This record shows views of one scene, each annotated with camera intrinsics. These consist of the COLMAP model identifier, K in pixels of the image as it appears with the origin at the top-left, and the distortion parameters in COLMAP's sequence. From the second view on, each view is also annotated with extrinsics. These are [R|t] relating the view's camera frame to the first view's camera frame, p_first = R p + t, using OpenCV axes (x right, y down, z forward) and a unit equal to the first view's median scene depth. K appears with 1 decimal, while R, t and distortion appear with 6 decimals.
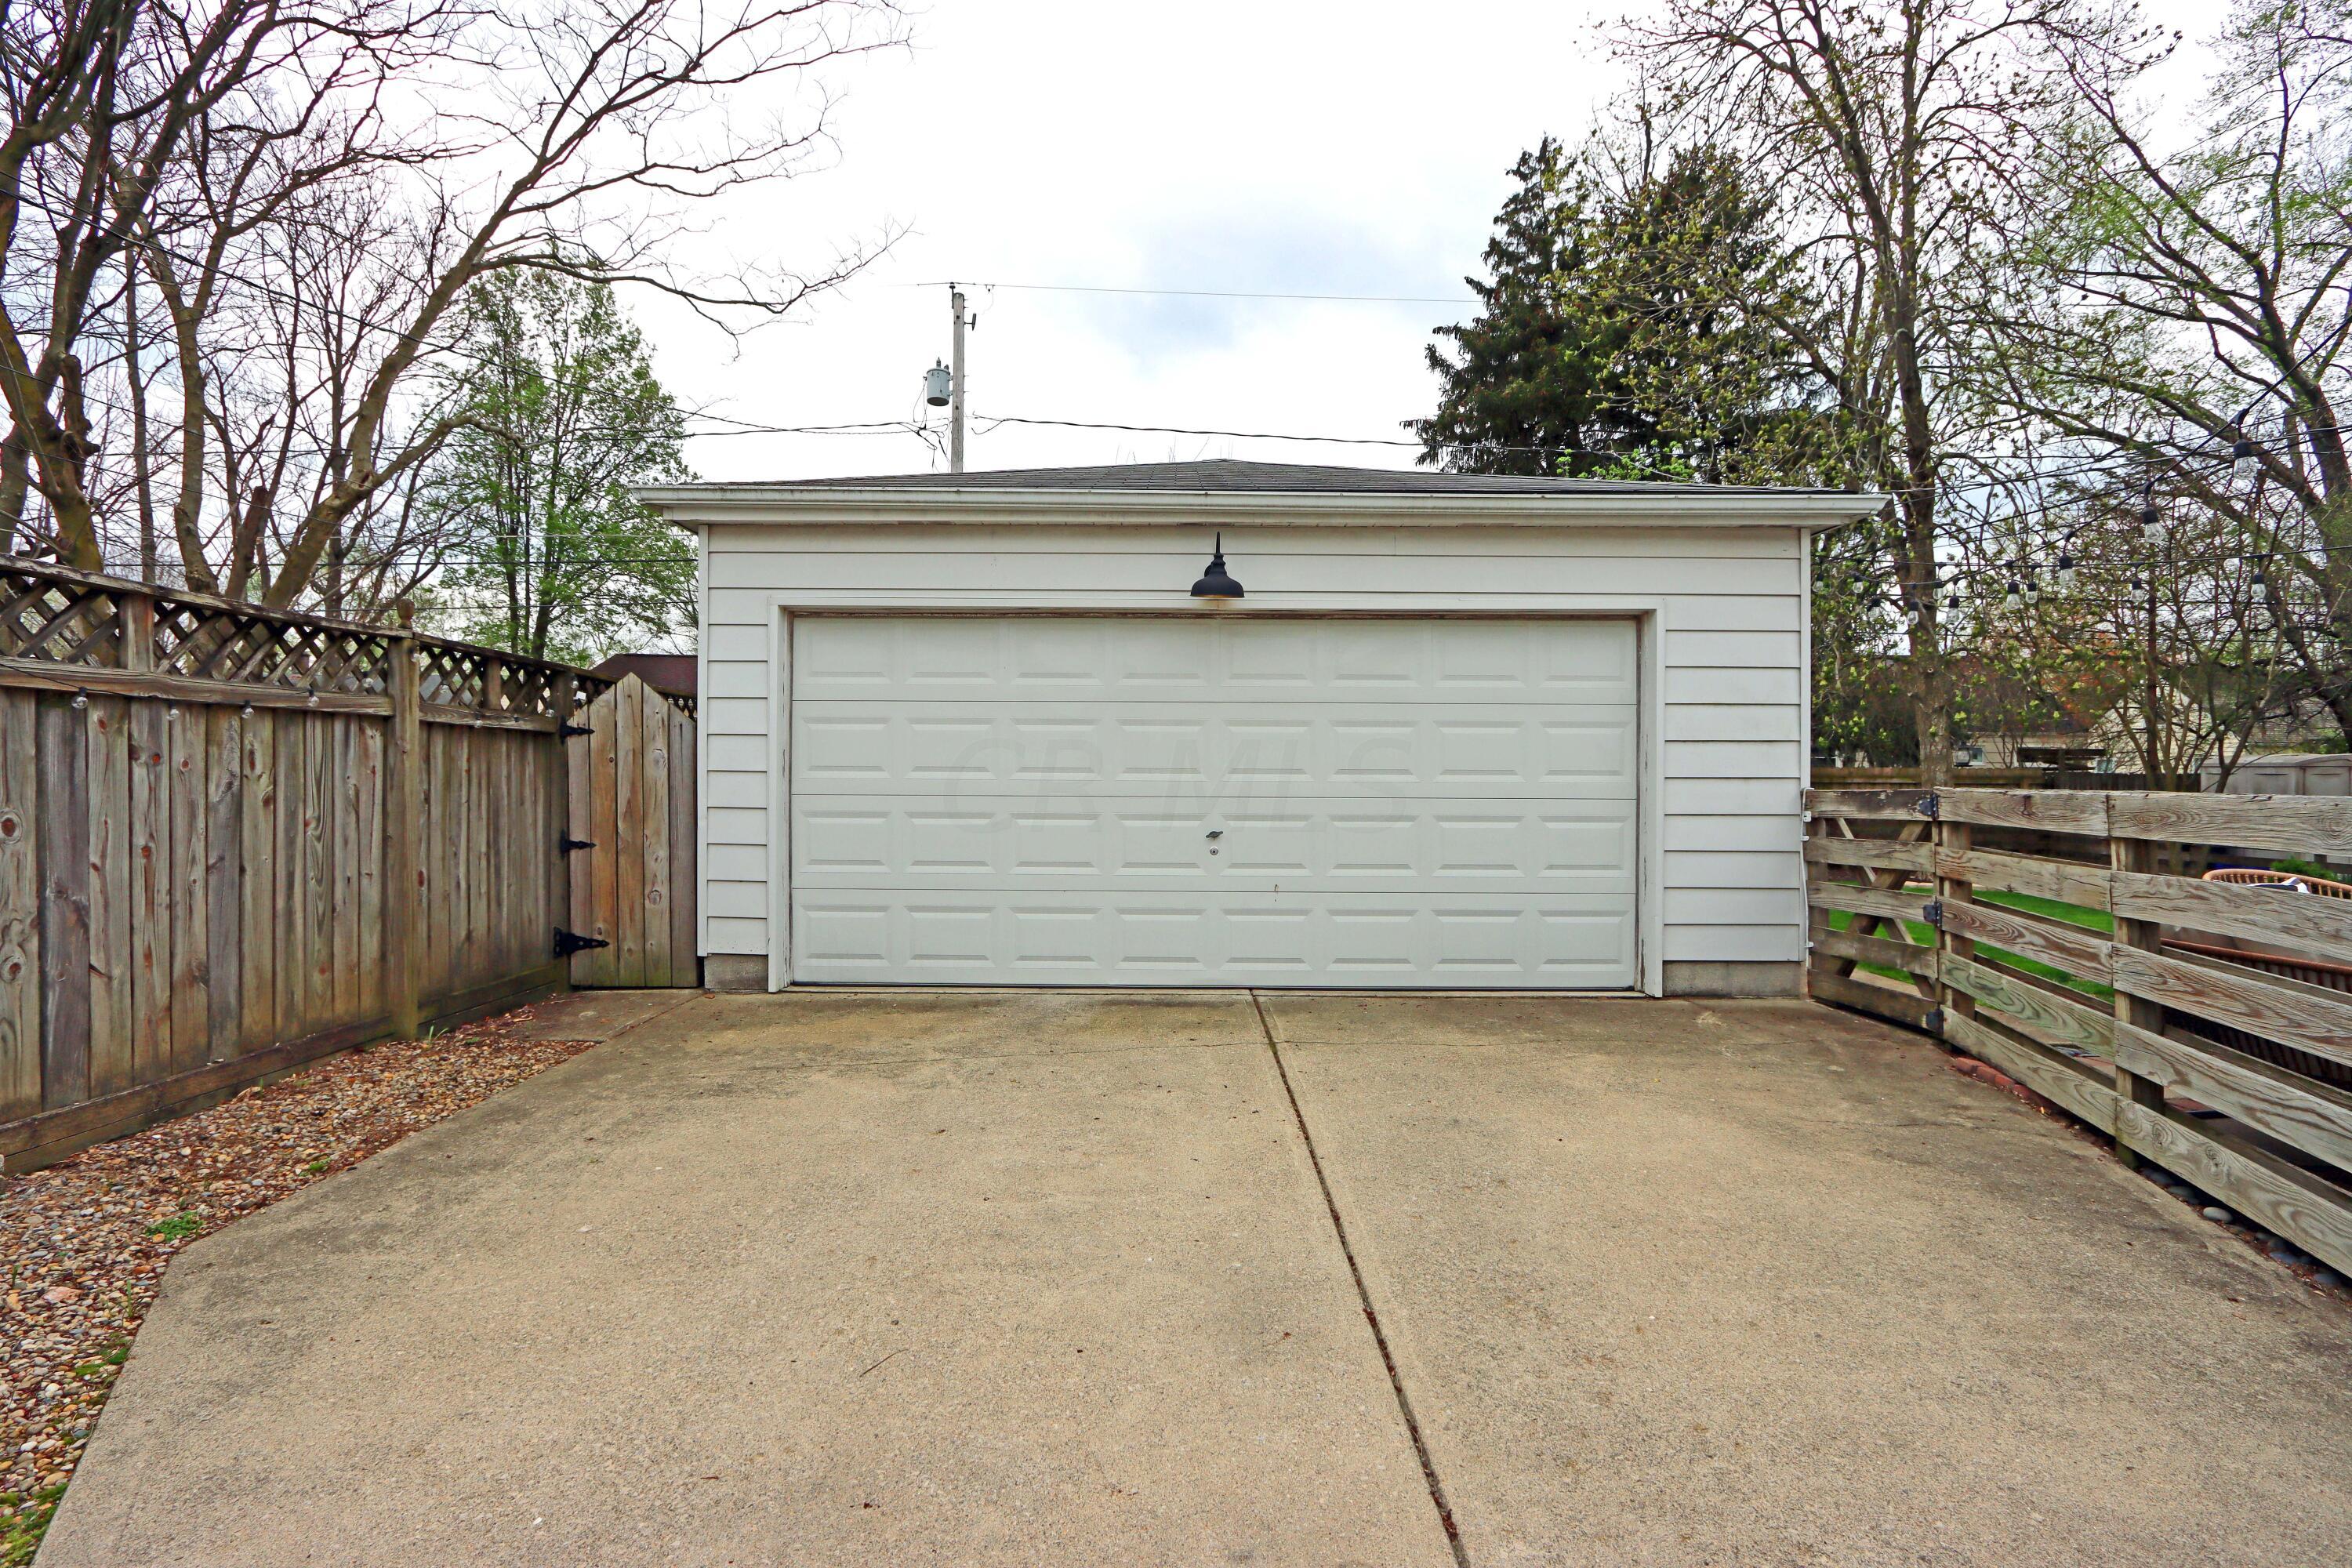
lens RADIAL K [[1091.3, 0, 1174.2], [0, 1091.3, 799.0], [0, 0, 1]] dist [-0.017211, 0.001799]
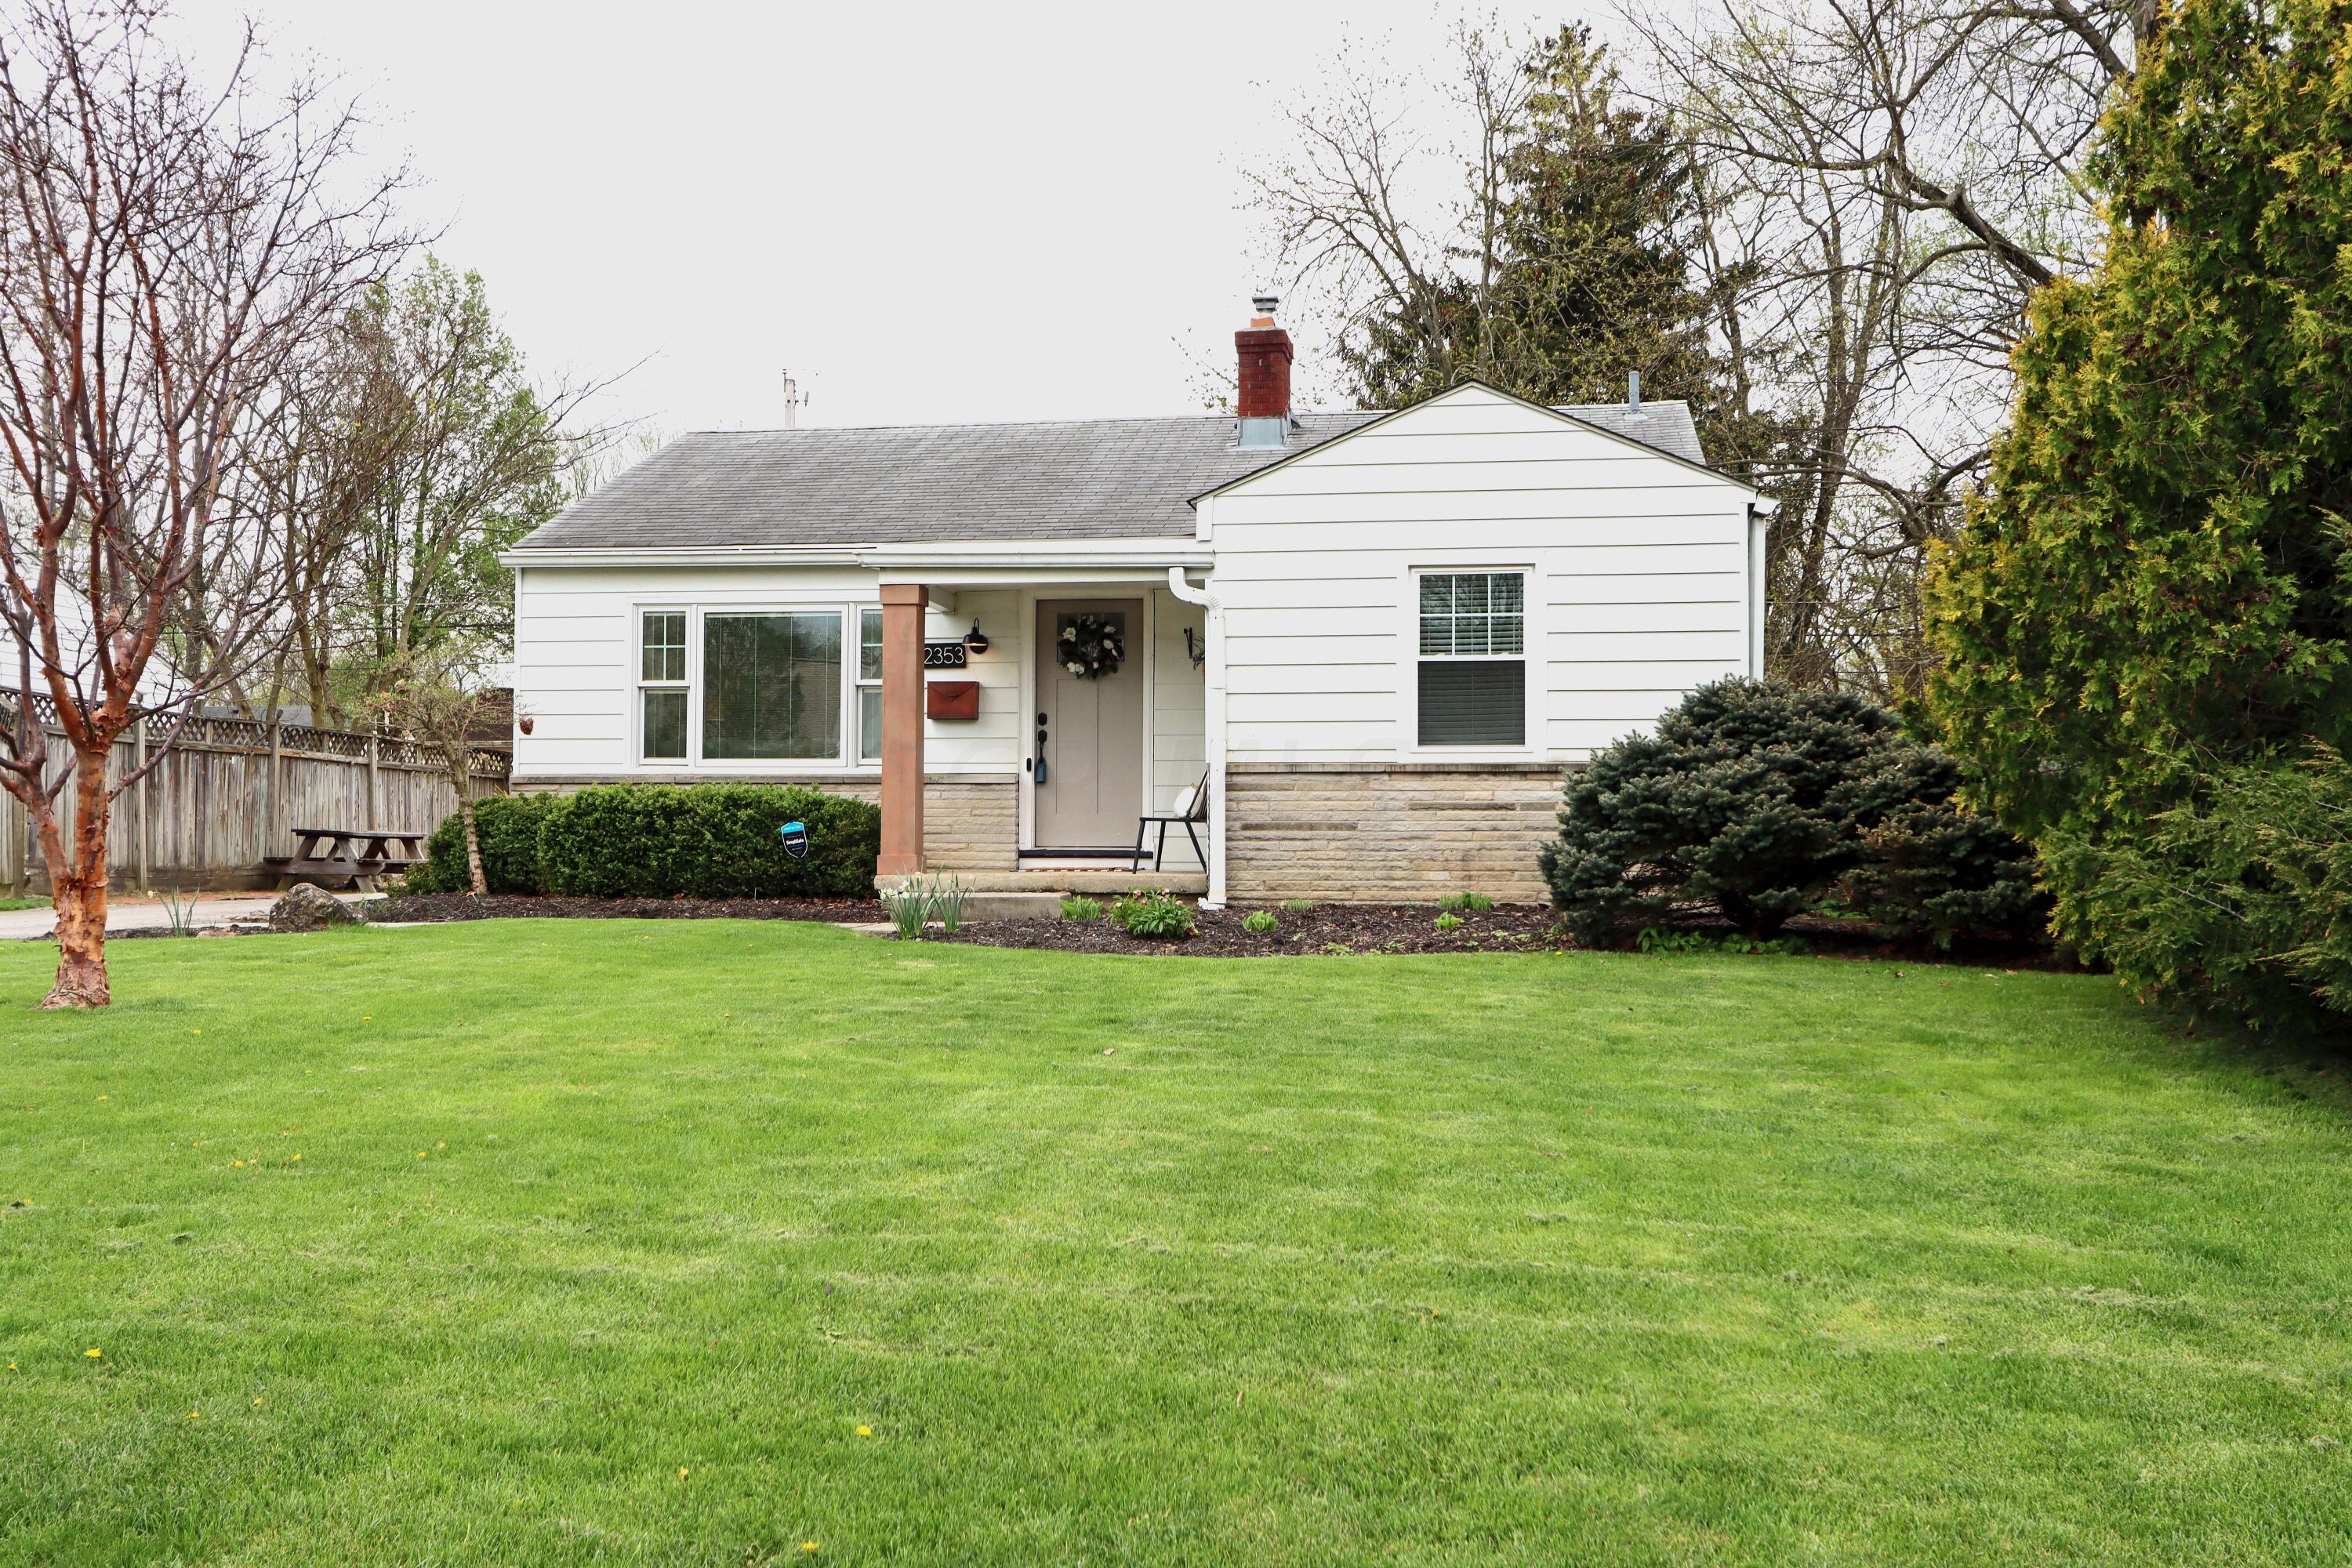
lens RADIAL K [[2387.2, 0, 1177.1], [0, 2387.2, 787.0], [0, 0, 1]] dist [-0.005805, 0.000000]
pose [[0.987901, -0.011272, -0.154676, 0.412755], [0.004425, 0.998998, -0.044541, 0.039605], [0.155023, 0.043317, 0.986961, -0.963051]]
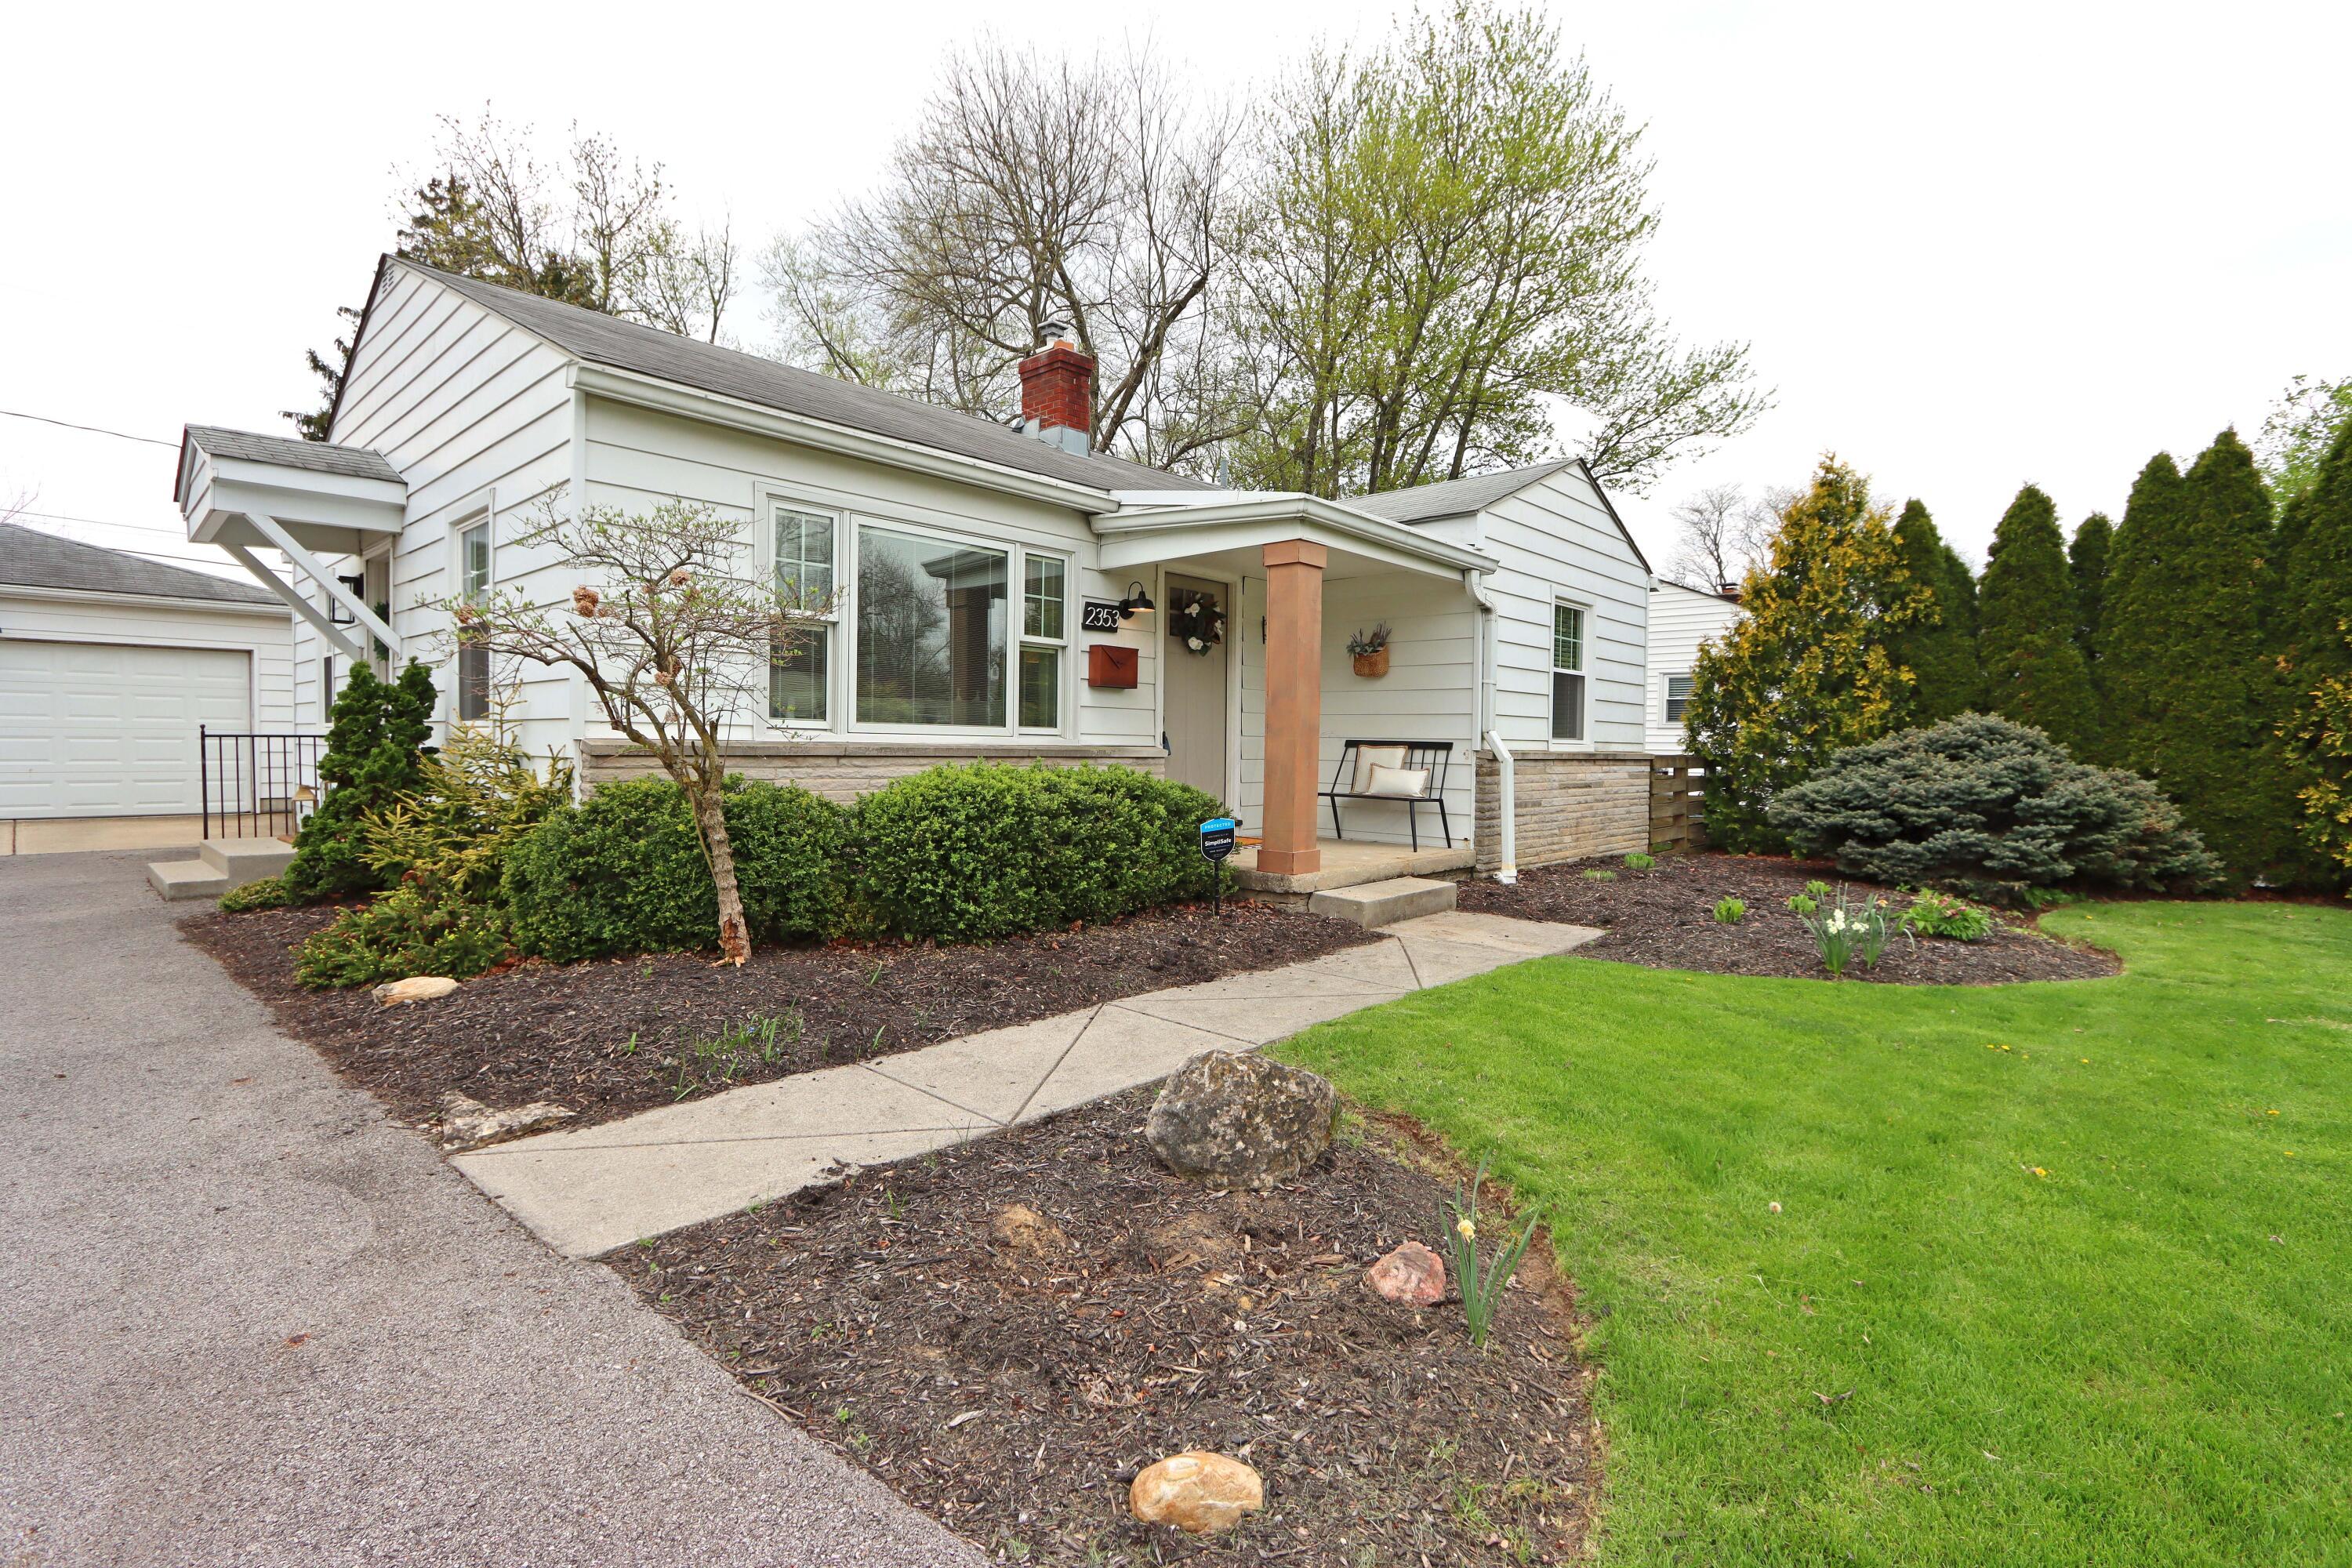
lens RADIAL K [[1091.3, 0, 1164.8], [0, 1091.3, 793.2], [0, 0, 1]] dist [-0.017211, 0.001799]
pose [[0.702732, -0.032633, 0.710706, 0.038791], [-0.004299, 0.998734, 0.050109, 0.002246], [-0.711441, -0.038269, 0.701703, -0.506257]]
